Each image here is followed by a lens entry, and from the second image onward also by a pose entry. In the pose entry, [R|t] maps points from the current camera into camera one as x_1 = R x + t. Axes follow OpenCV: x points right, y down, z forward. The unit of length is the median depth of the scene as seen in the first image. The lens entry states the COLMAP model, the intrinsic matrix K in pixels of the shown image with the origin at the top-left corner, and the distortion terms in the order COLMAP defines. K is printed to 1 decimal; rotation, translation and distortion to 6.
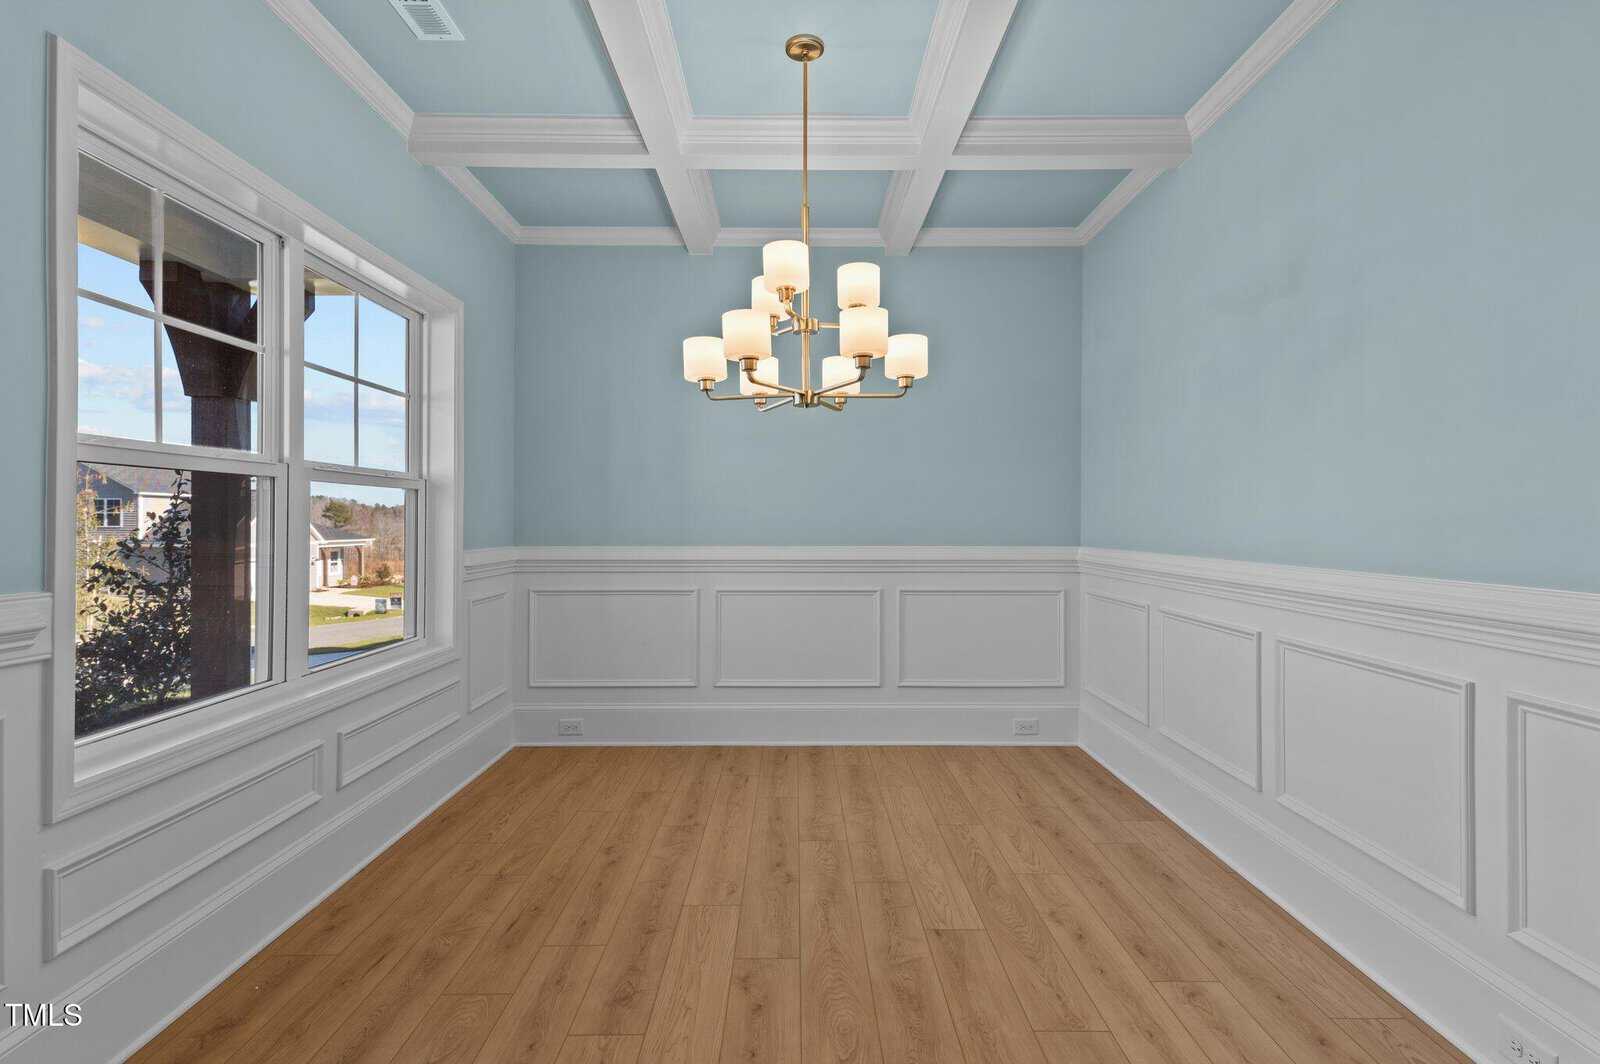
lens RADIAL K [[741.5, 0, 795.1], [0, 741.5, 527.5], [0, 0, 1]] dist [0.021200, -0.013089]
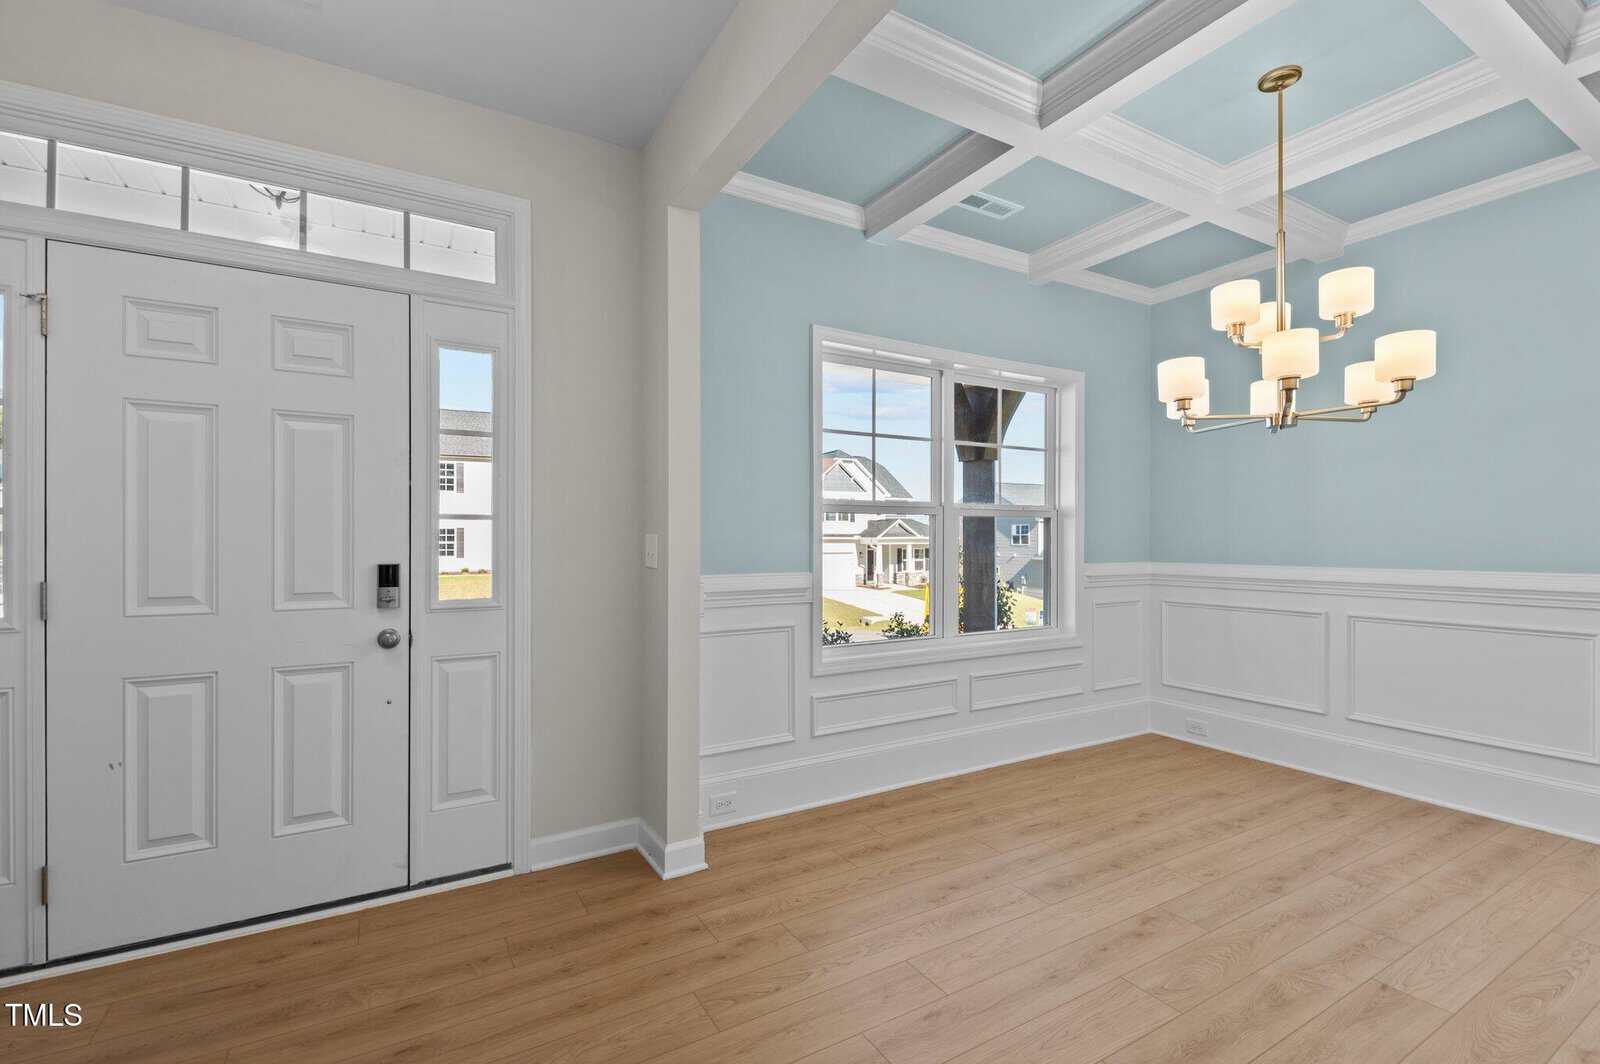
lens RADIAL K [[705.6, 0, 806.8], [0, 705.6, 552.6], [0, 0, 1]] dist [0.019276, -0.011702]
pose [[0.503361, 0.013869, -0.863965, 0.460479], [-0.006723, 0.999904, 0.012134, 0.000200], [0.864050, -0.000299, 0.503405, -0.046239]]
